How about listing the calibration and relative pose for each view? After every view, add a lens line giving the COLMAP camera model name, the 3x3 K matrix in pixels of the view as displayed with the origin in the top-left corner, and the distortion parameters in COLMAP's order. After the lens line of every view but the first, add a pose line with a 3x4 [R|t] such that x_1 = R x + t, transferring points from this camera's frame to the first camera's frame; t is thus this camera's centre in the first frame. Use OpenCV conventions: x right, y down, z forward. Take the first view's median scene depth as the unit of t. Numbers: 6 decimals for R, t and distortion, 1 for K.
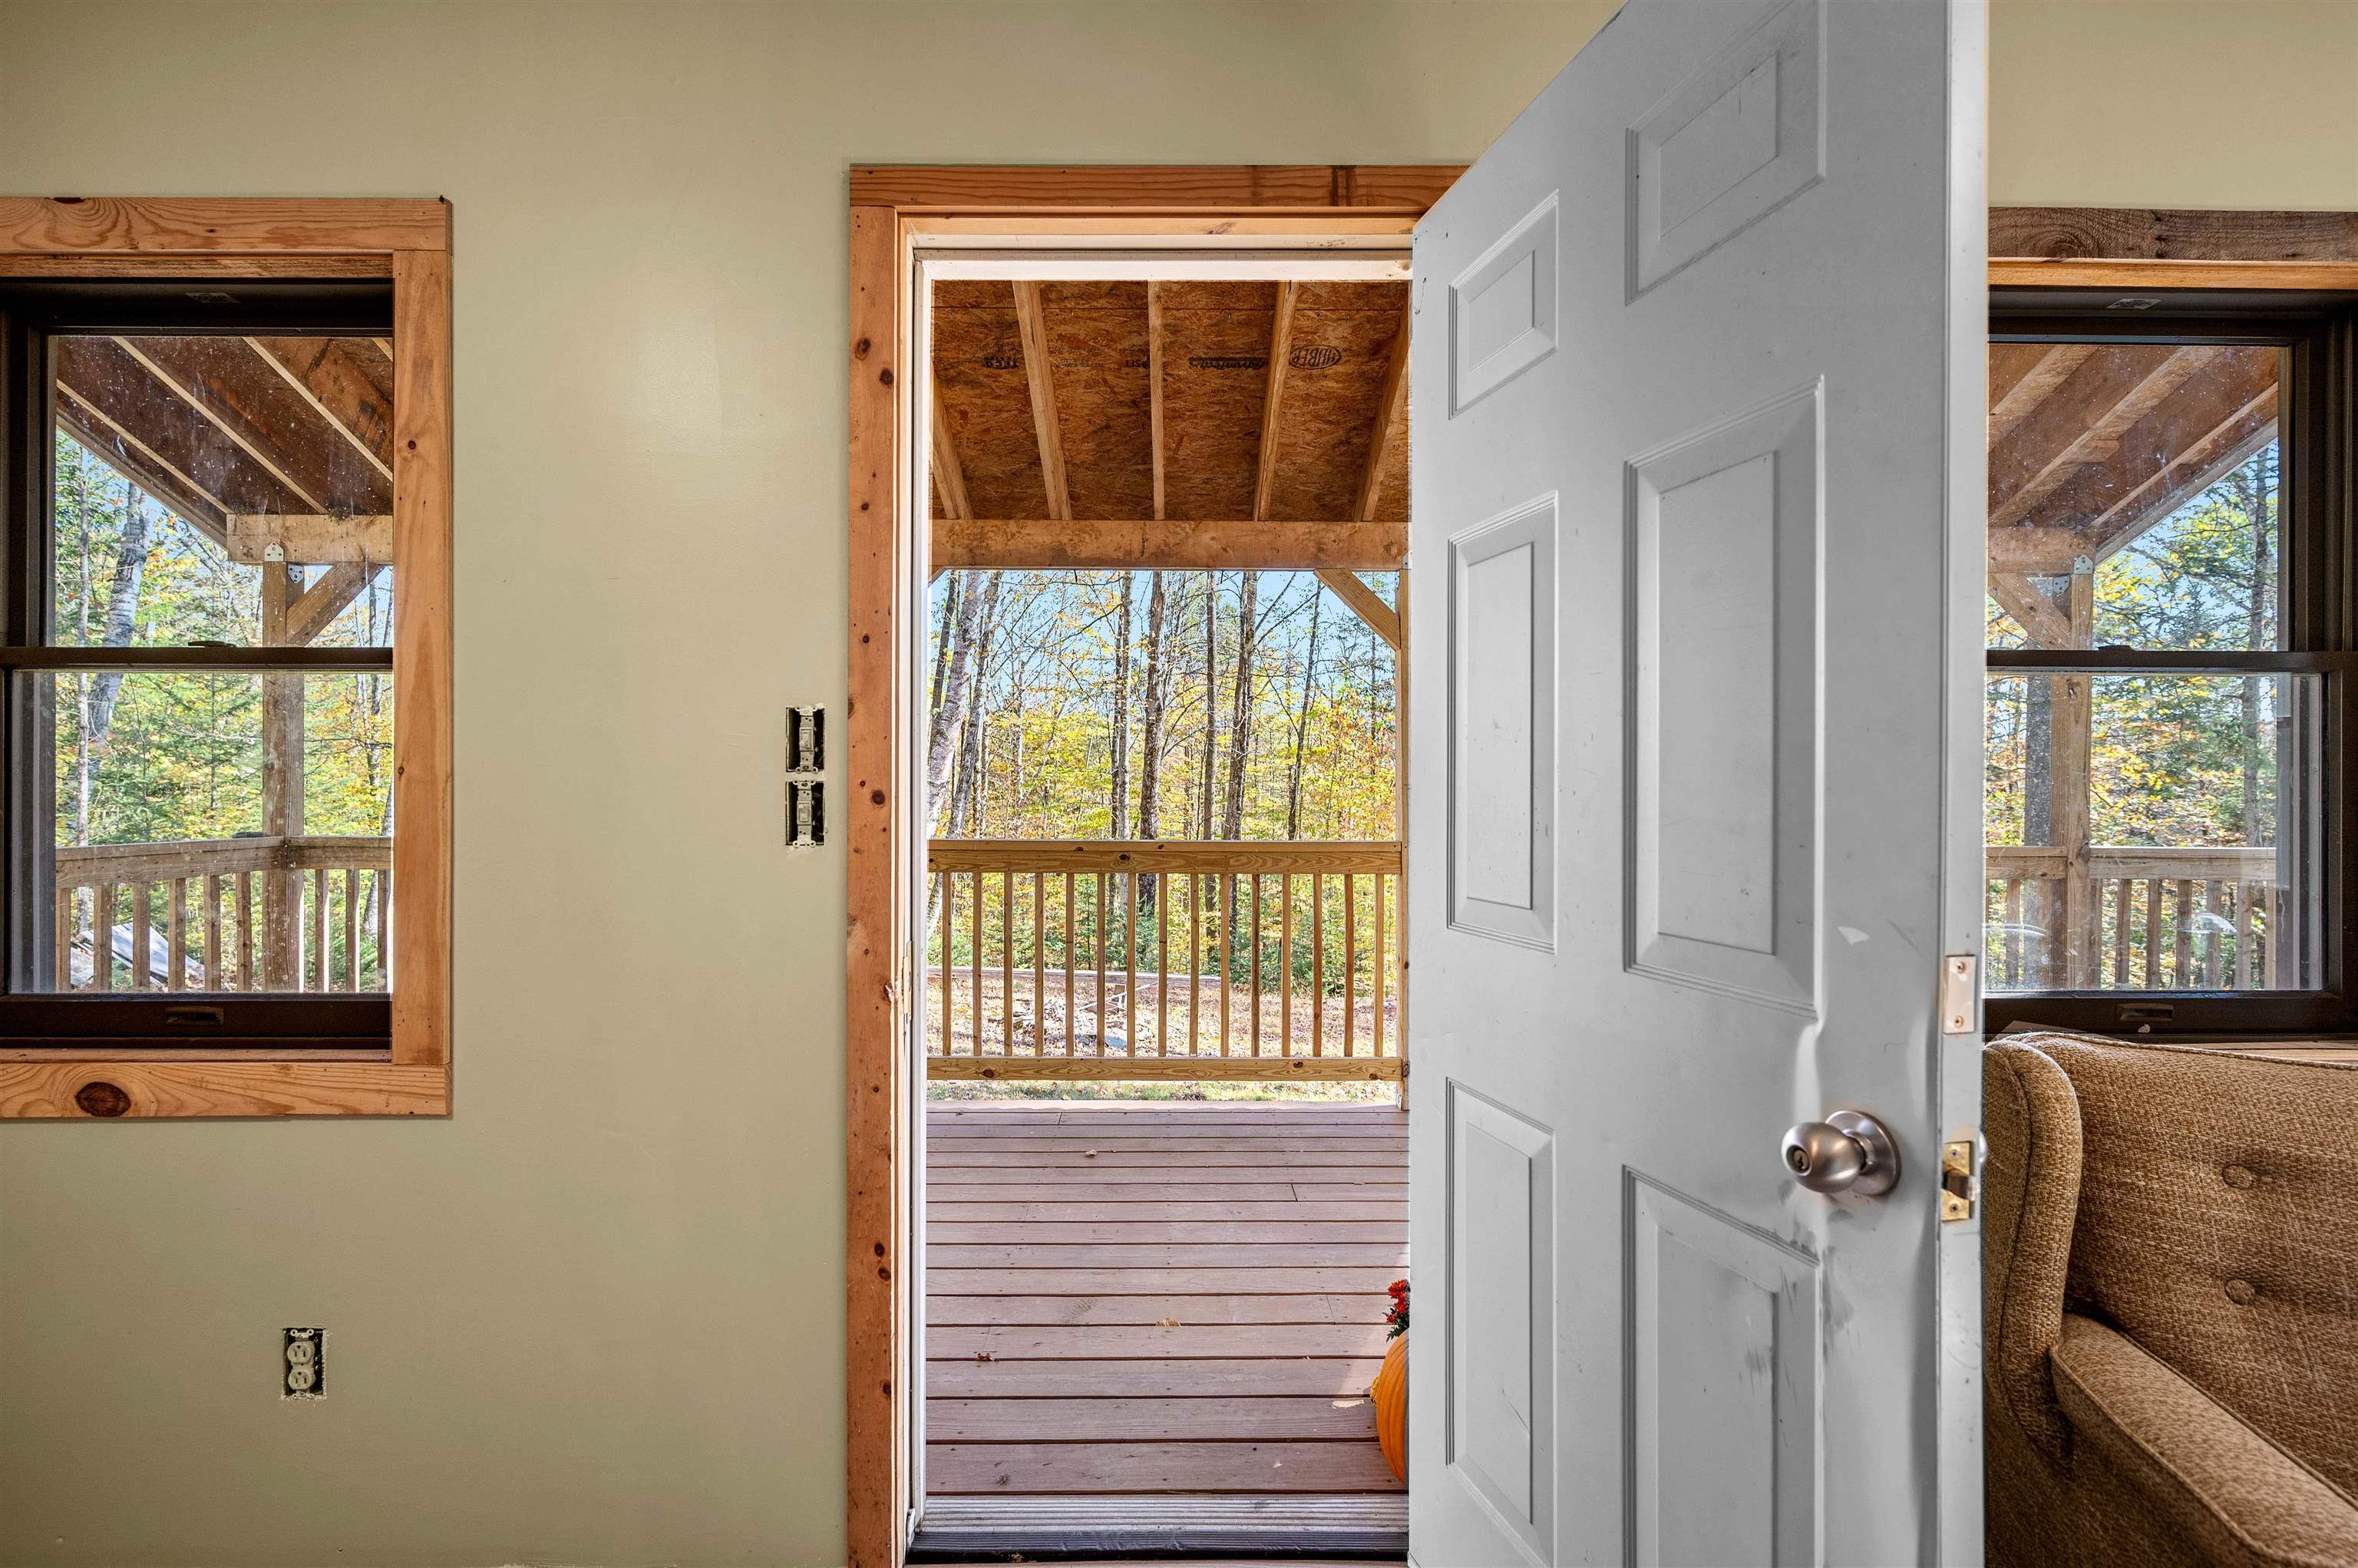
lens RADIAL K [[1022.4, 0, 1188.3], [0, 1022.4, 791.9], [0, 0, 1]] dist [-0.002543, 0.000806]
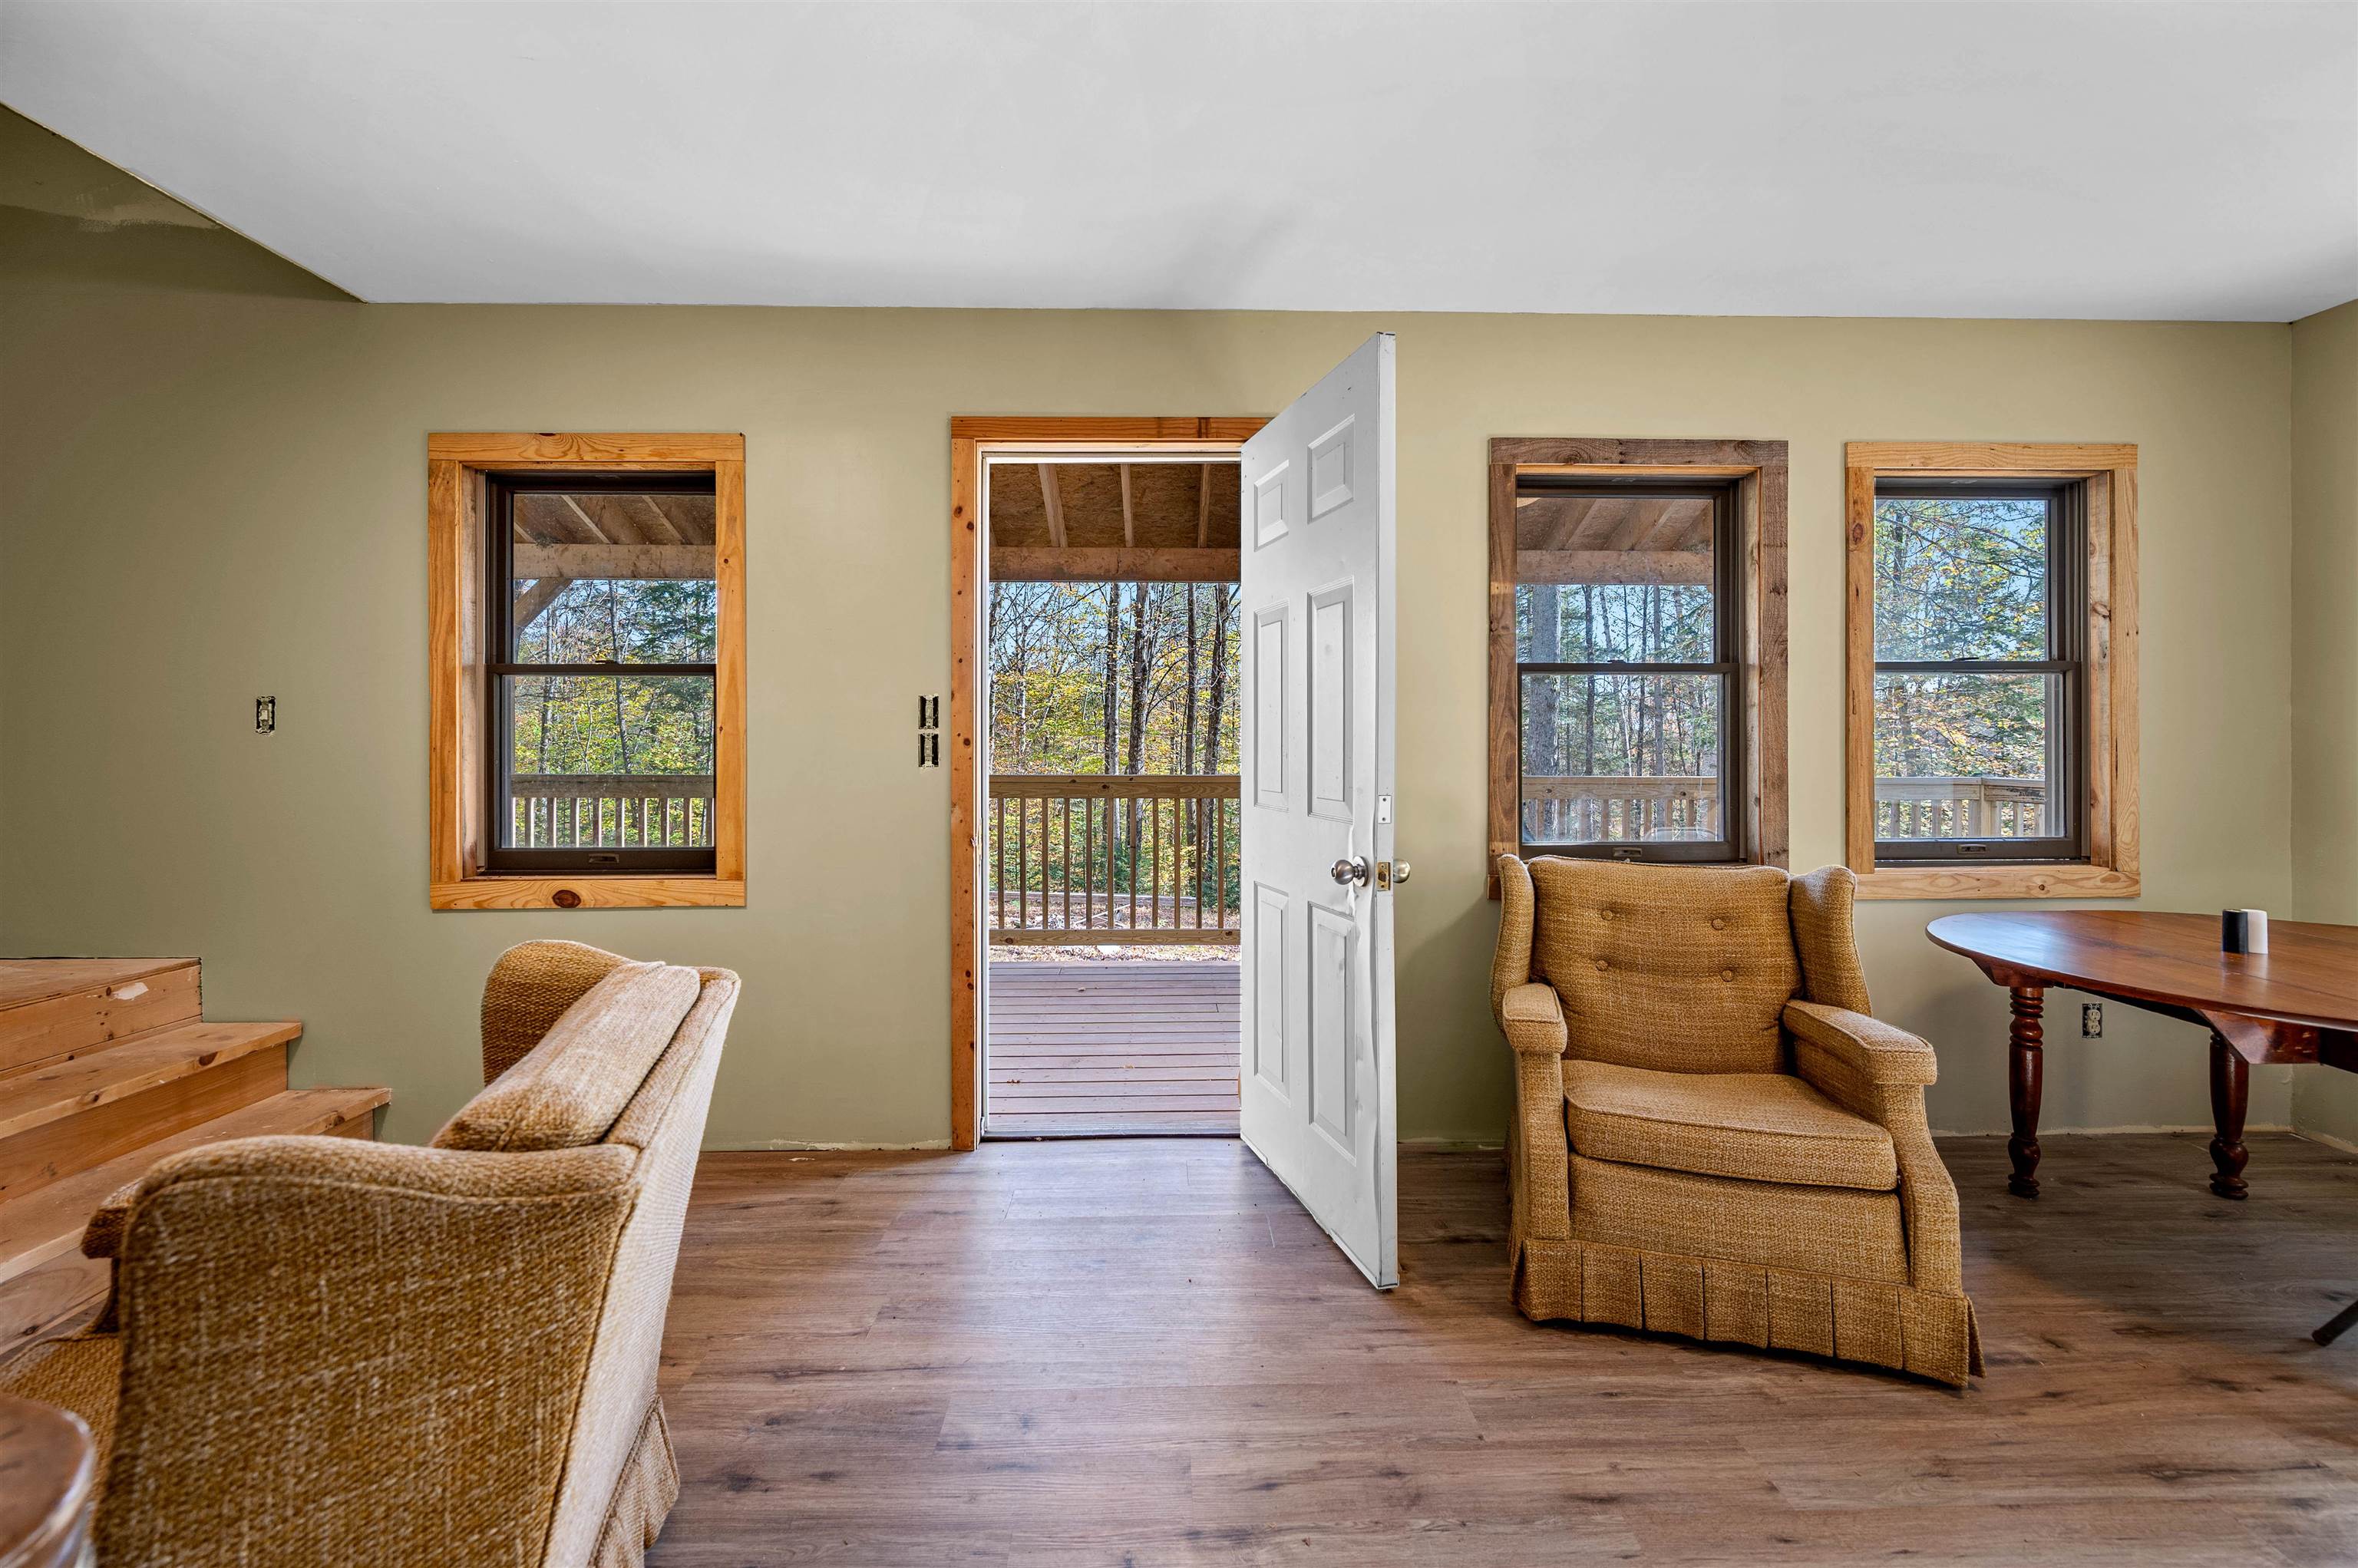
lens RADIAL K [[935.8, 0, 1179.7], [0, 935.8, 740.2], [0, 0, 1]] dist [0.000422, -0.000585]
pose [[0.999987, -0.003068, 0.003978, 0.084103], [0.003074, 0.999994, -0.001454, 0.005486], [-0.003973, 0.001466, 0.999991, -0.694599]]
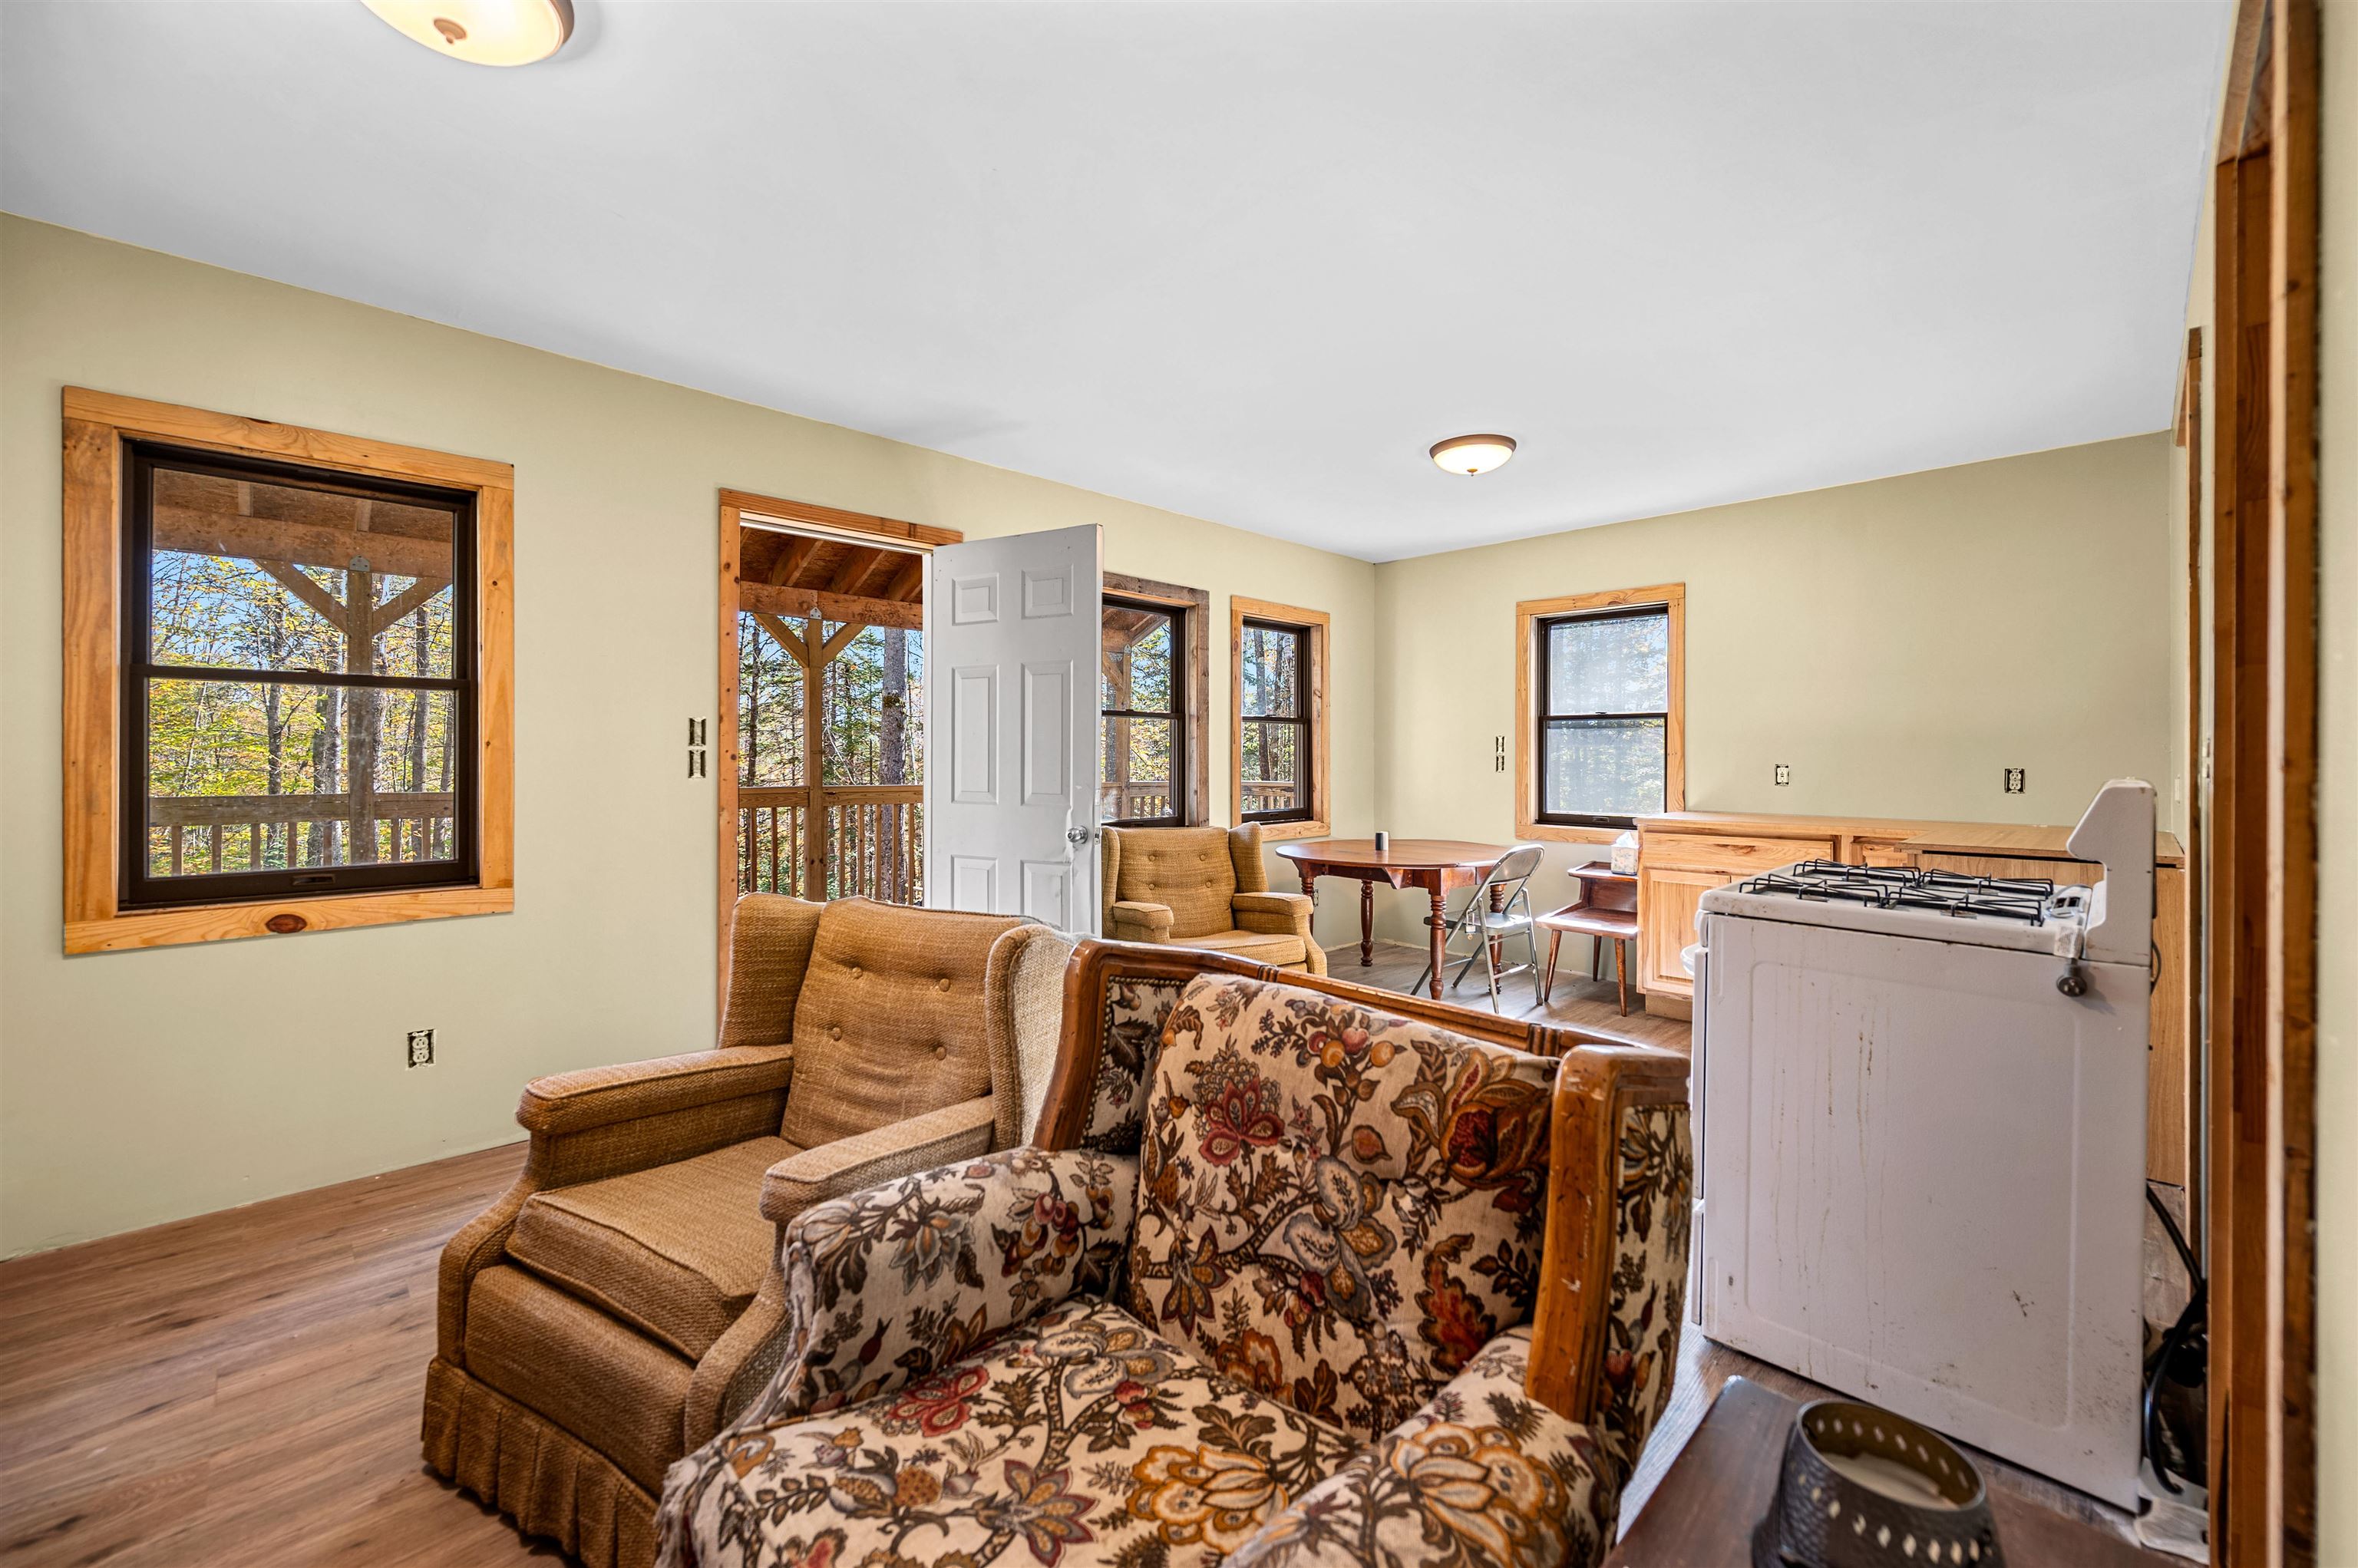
lens RADIAL K [[935.8, 0, 1138.9], [0, 935.8, 750.3], [0, 0, 1]] dist [0.000422, -0.000585]
pose [[0.750423, 0.005607, 0.660935, -0.912108], [-0.001554, 0.999976, -0.006719, 0.002565], [-0.660956, 0.004015, 0.750414, -1.104169]]
